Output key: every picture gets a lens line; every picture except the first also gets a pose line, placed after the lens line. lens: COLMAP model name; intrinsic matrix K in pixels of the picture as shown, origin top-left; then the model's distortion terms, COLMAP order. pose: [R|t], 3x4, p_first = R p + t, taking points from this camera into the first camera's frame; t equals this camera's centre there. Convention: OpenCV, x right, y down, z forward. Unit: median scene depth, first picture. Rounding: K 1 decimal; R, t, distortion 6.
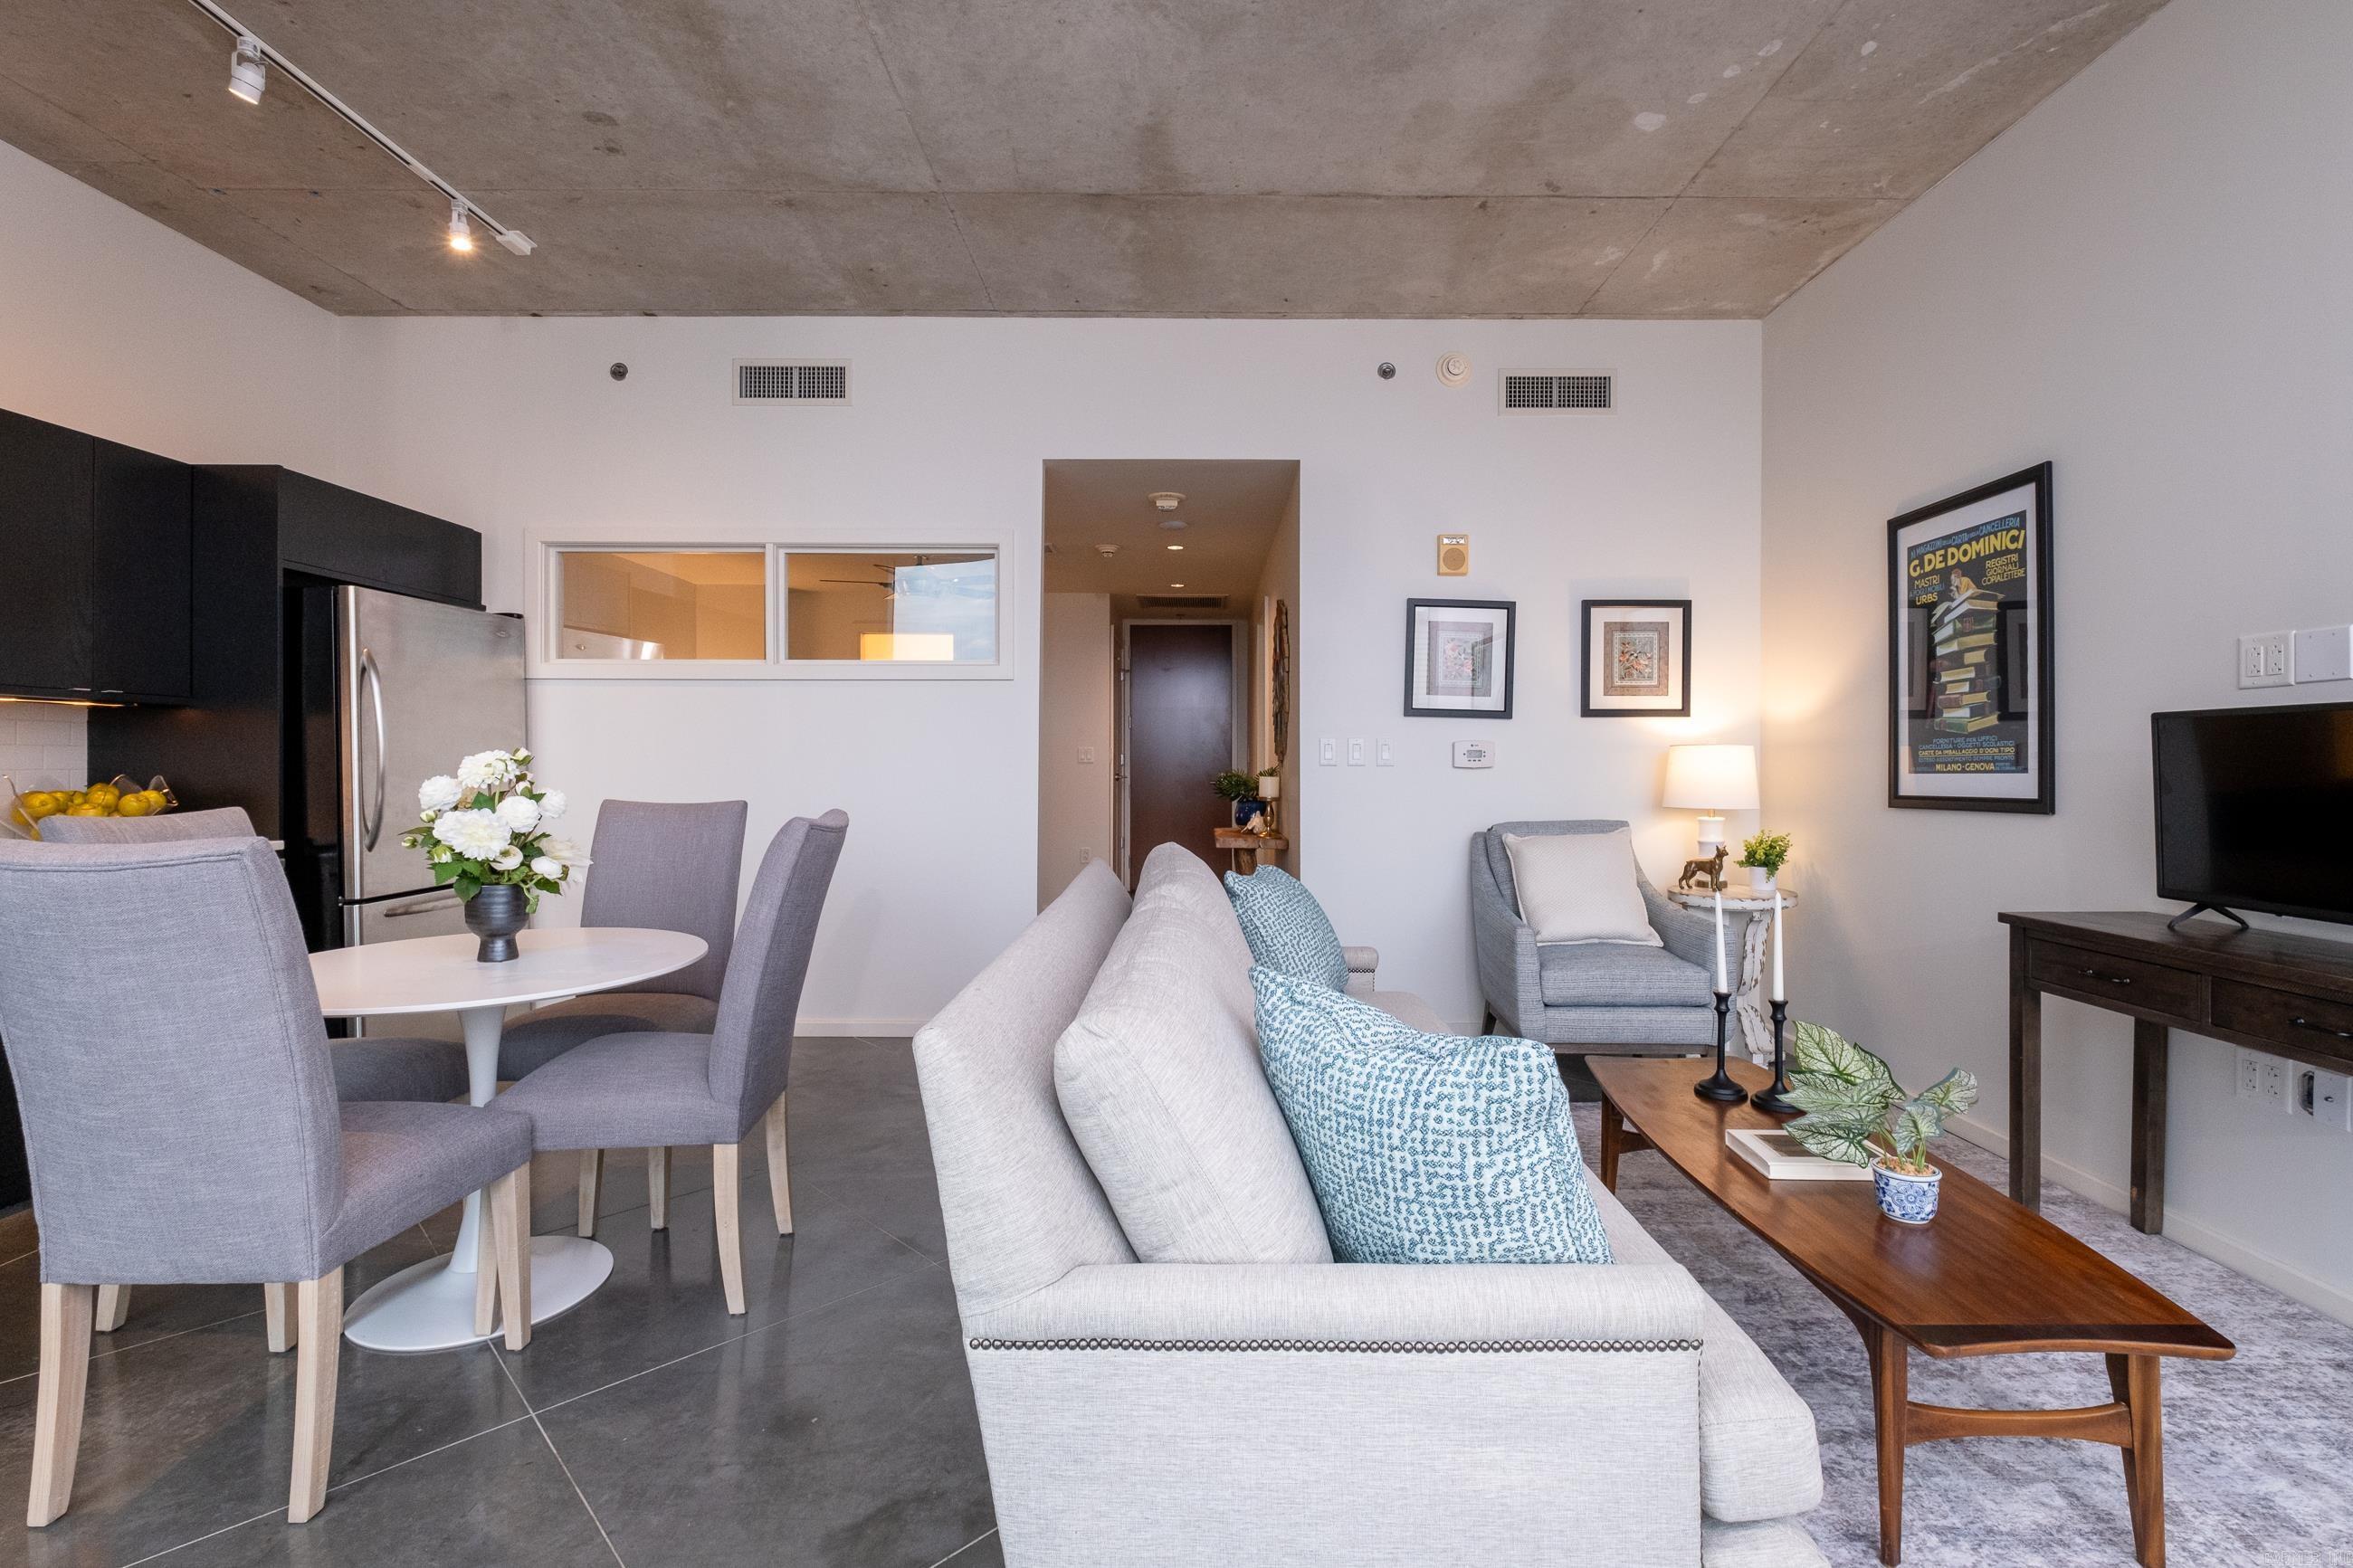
lens RADIAL K [[1059.6, 0, 1207.0], [0, 1059.6, 771.9], [0, 0, 1]] dist [-0.006490, 0.001093]
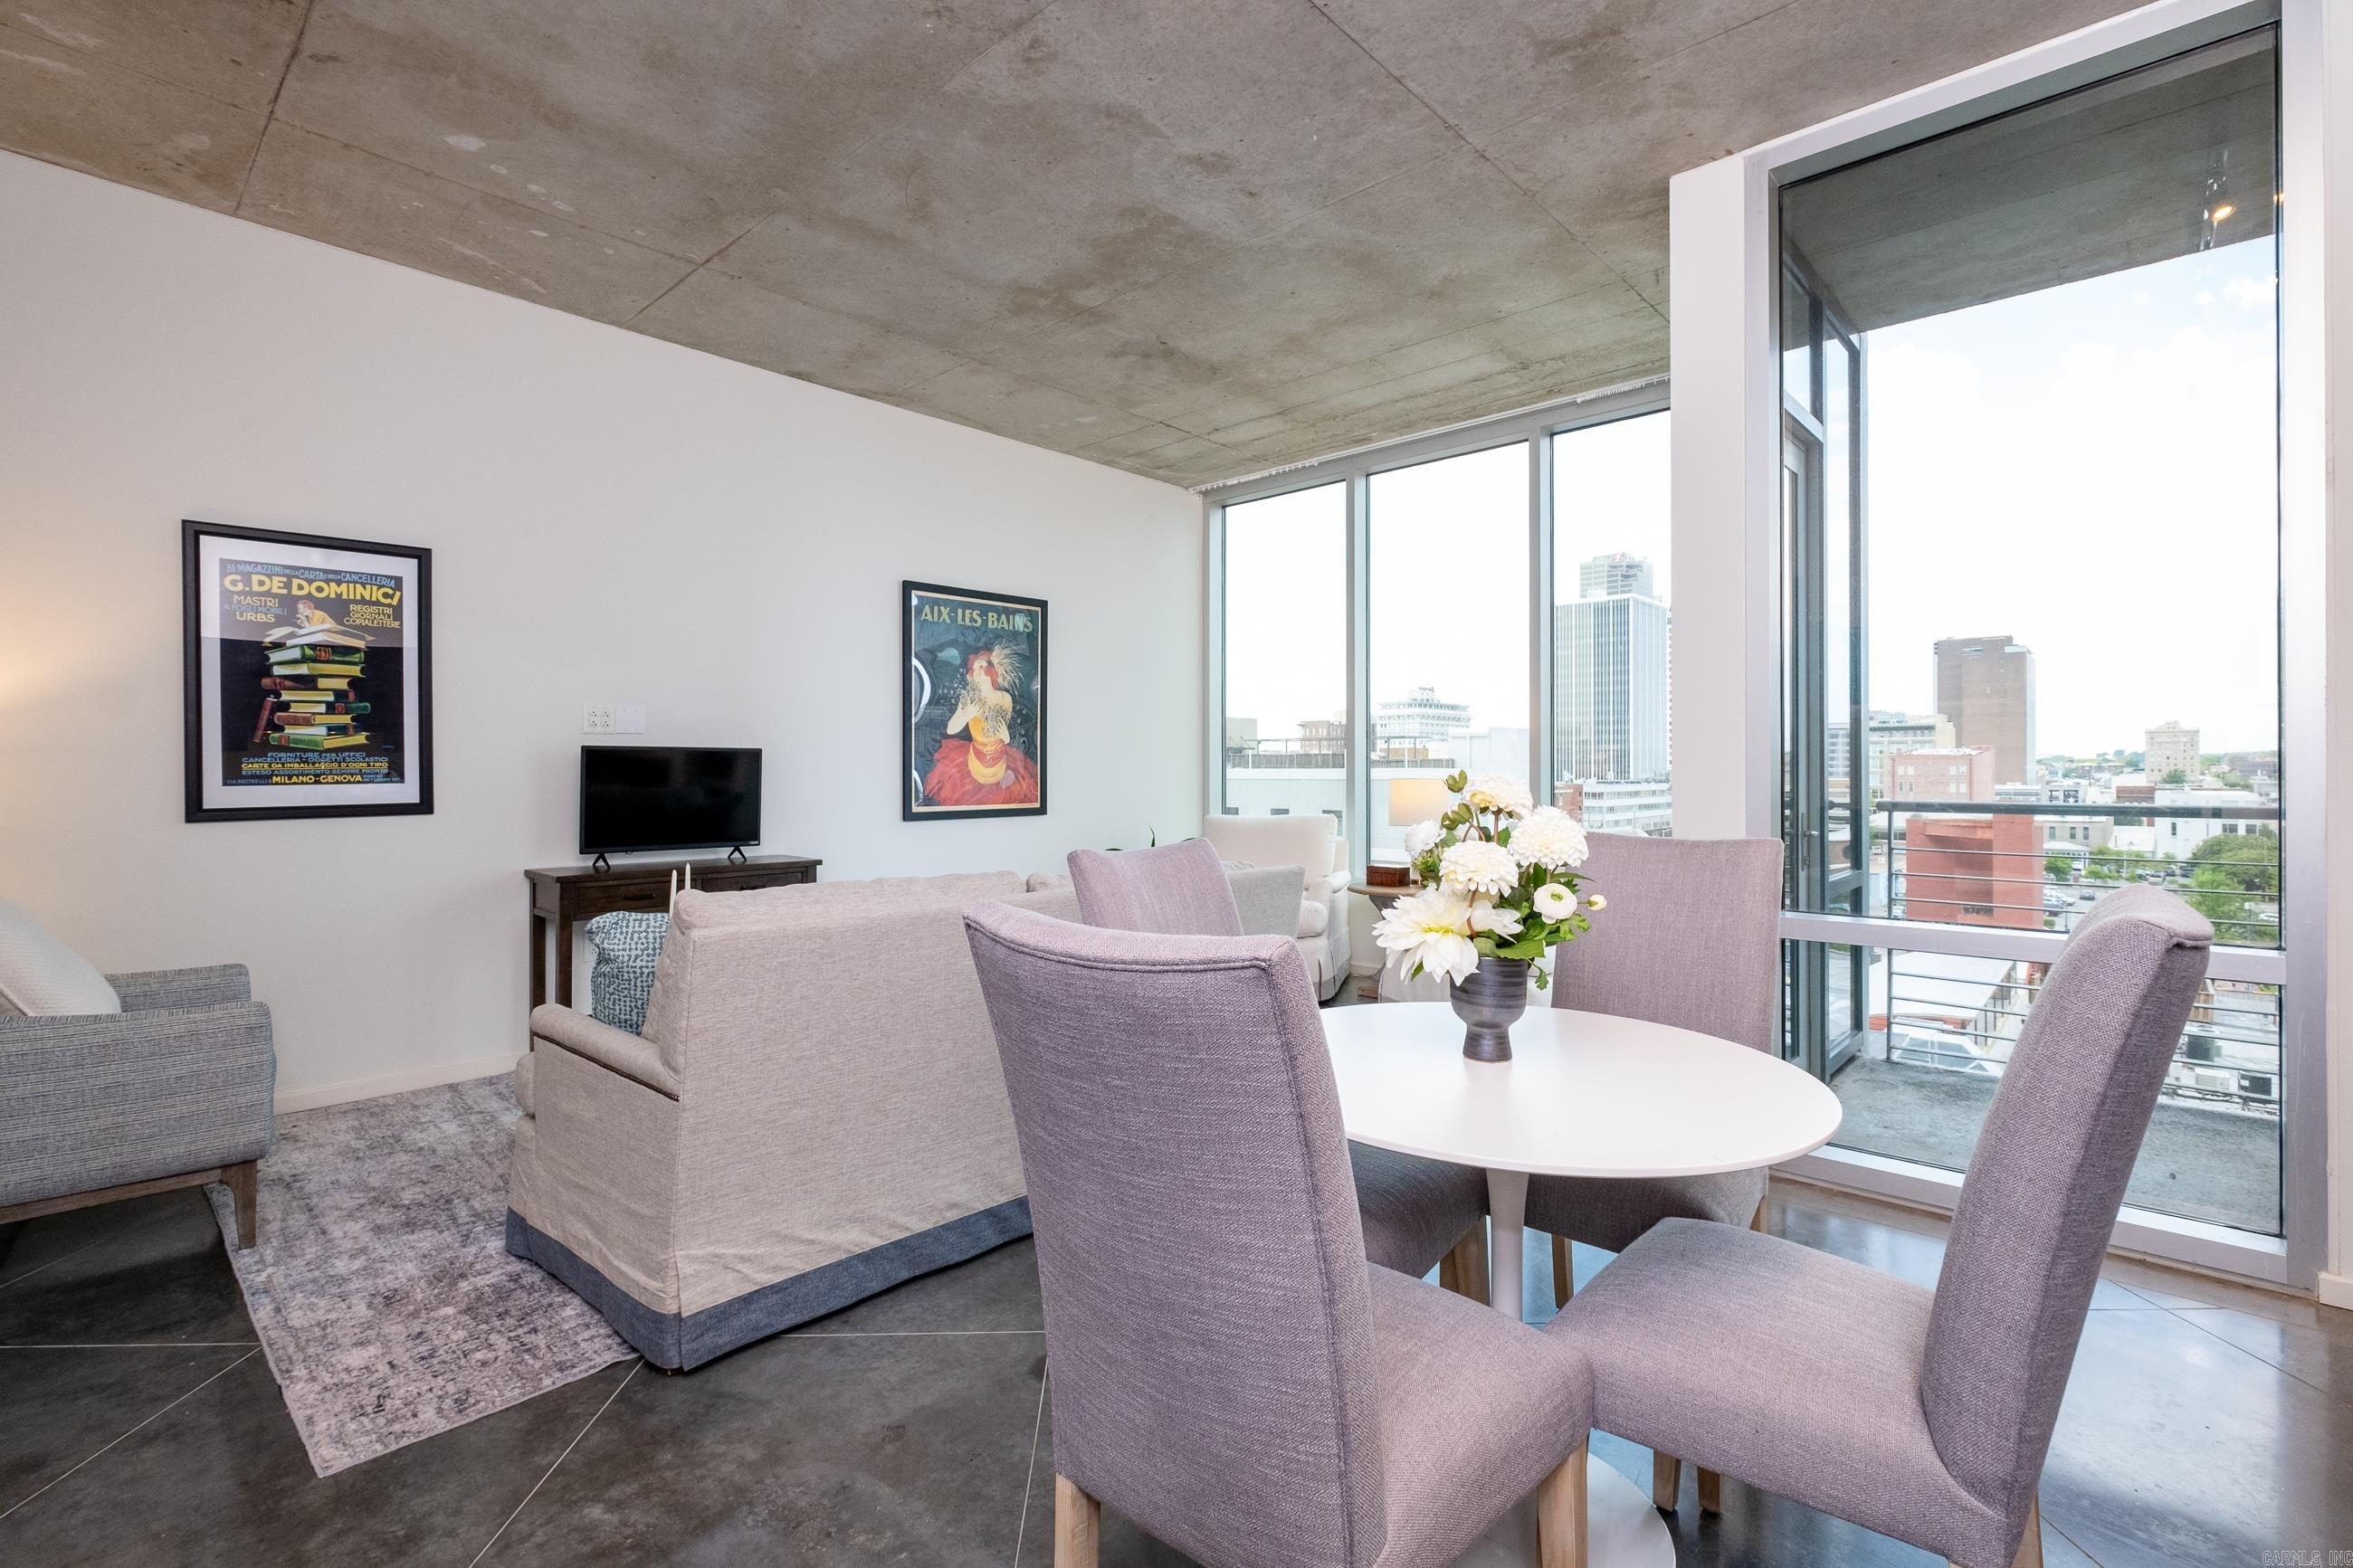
lens RADIAL K [[1059.6, 0, 1157.7], [0, 1059.6, 770.6], [0, 0, 1]] dist [-0.006490, 0.001093]
pose [[-0.719853, -0.000995, 0.694126, -0.696214], [0.005258, 0.999962, 0.006886, -0.016189], [-0.694107, 0.008606, -0.719821, 1.165389]]
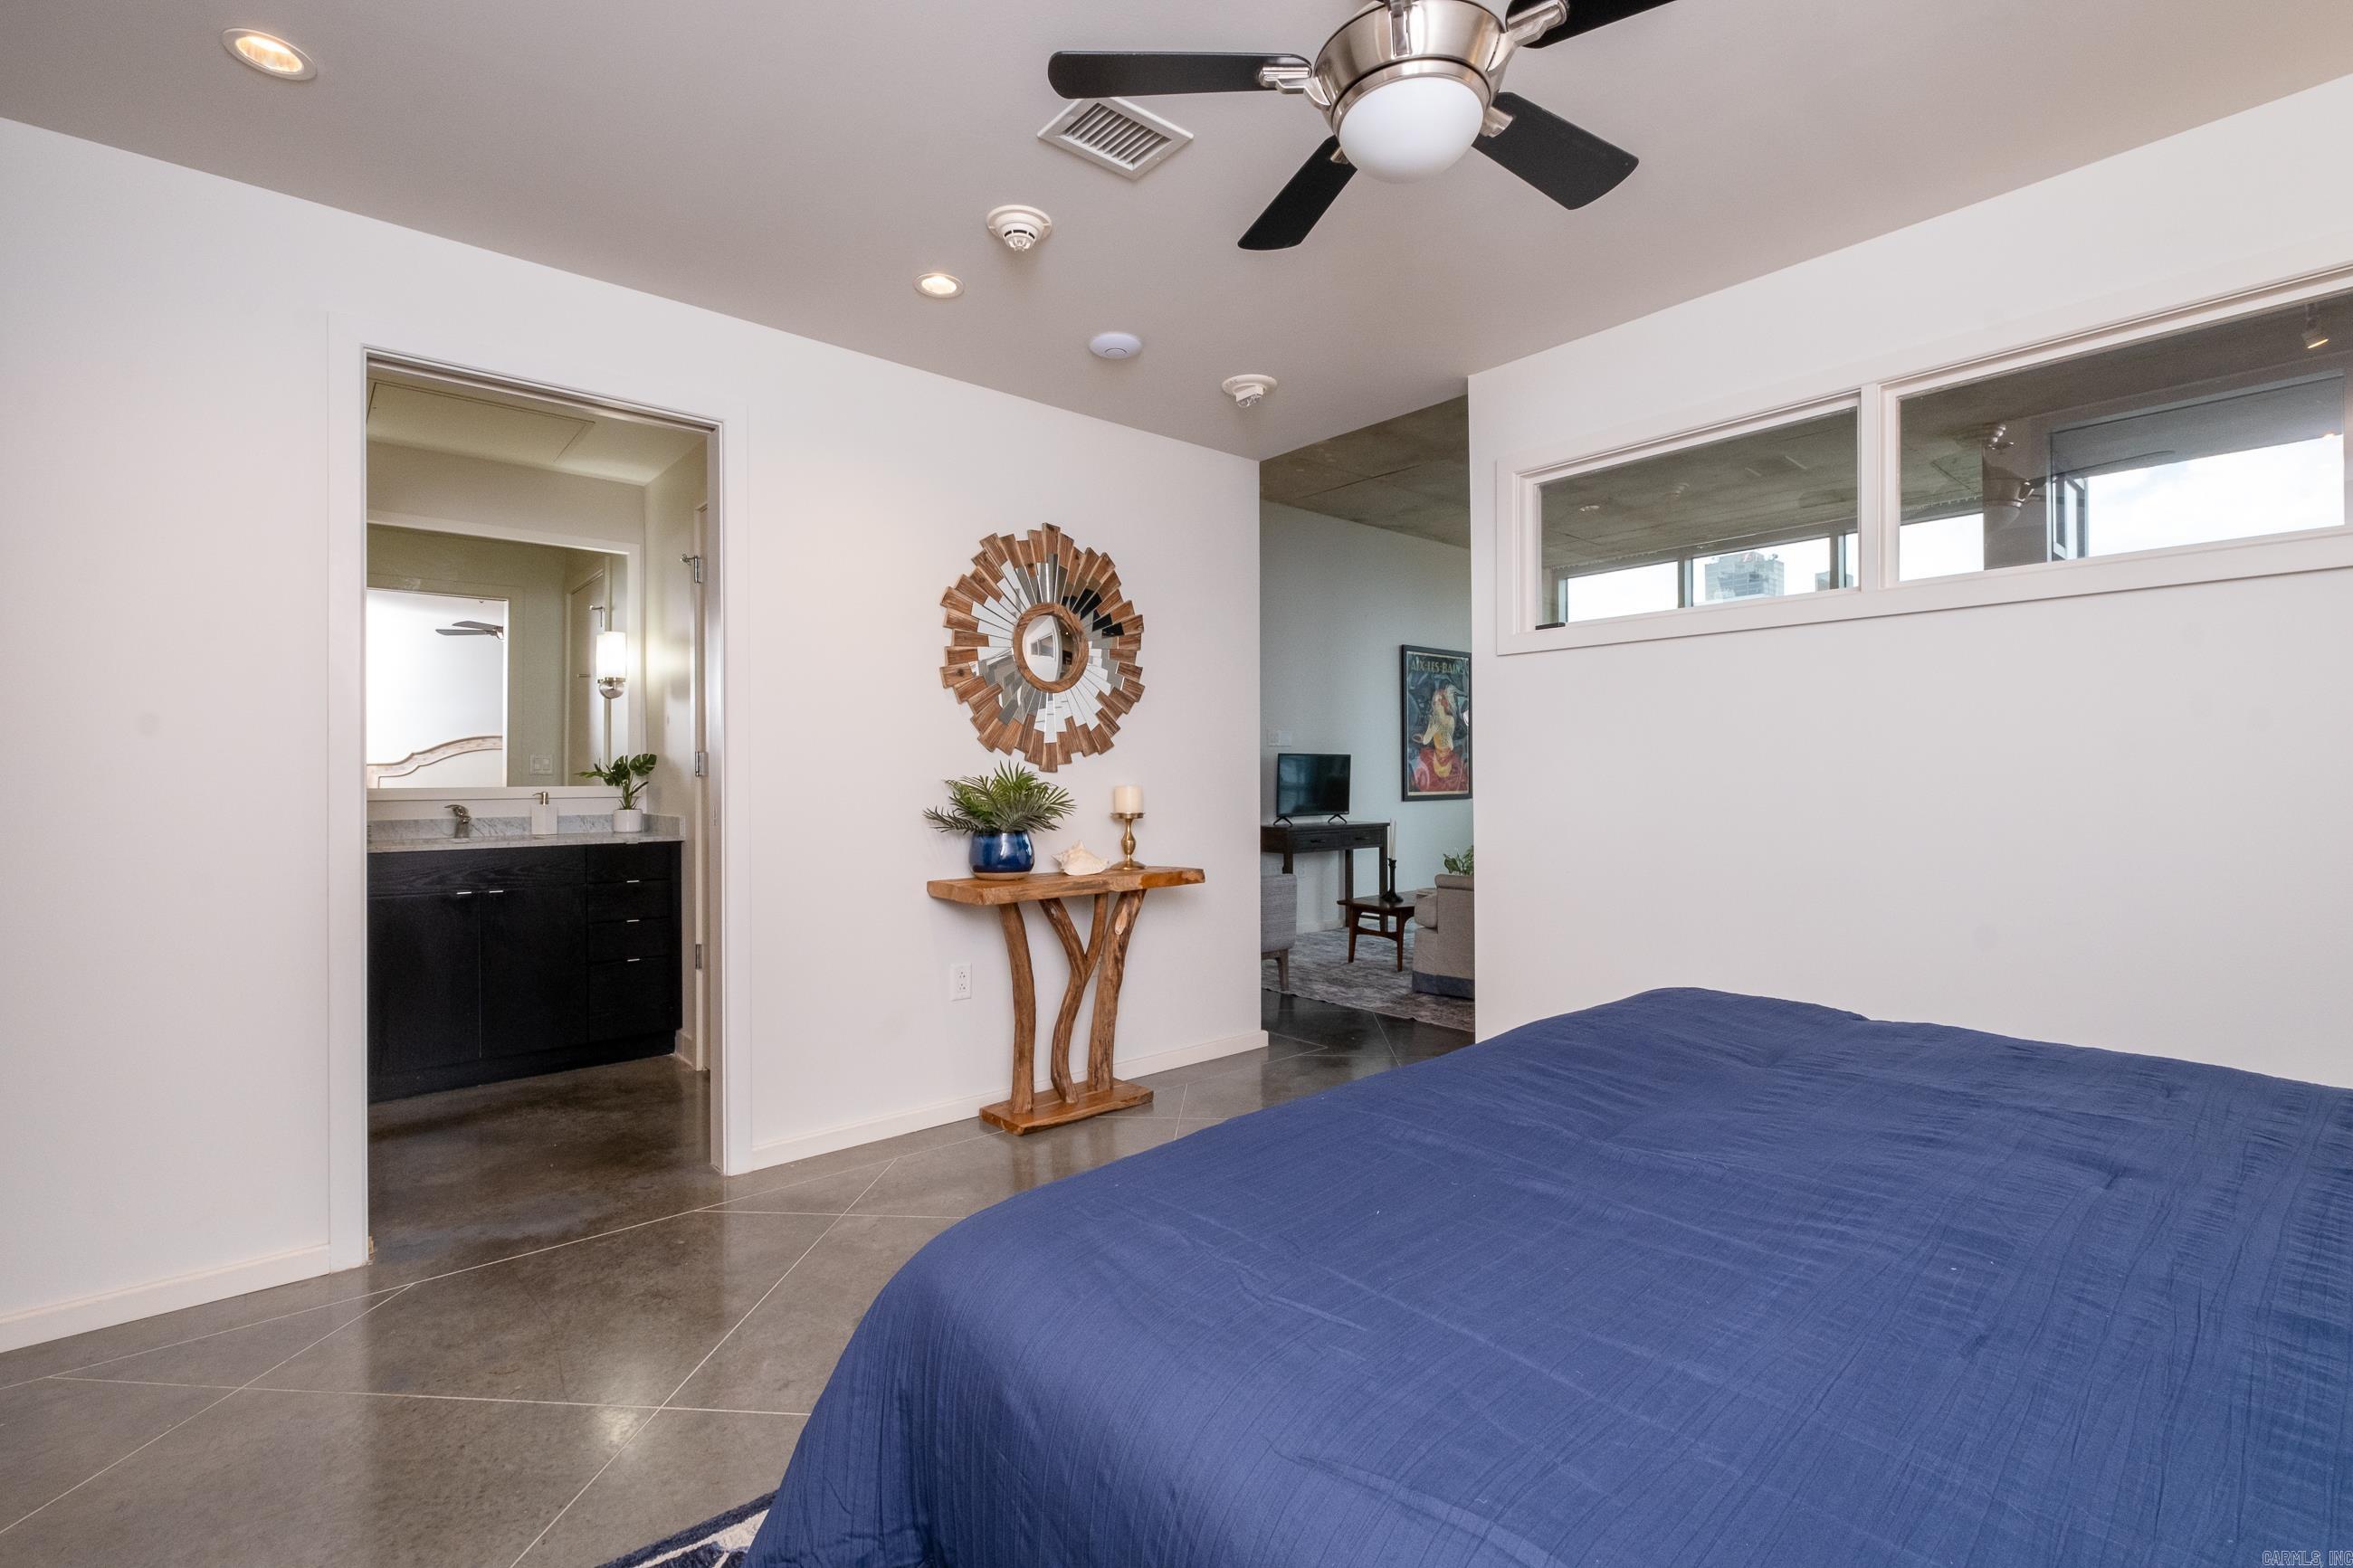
lens RADIAL K [[1059.6, 0, 1147.7], [0, 1059.6, 775.9], [0, 0, 1]] dist [-0.006490, 0.001093]
pose [[-0.647849, 0.011231, 0.761686, -0.789159], [0.018558, 0.999827, 0.001042, -0.004331], [-0.761543, 0.014810, -0.647945, 2.326186]]
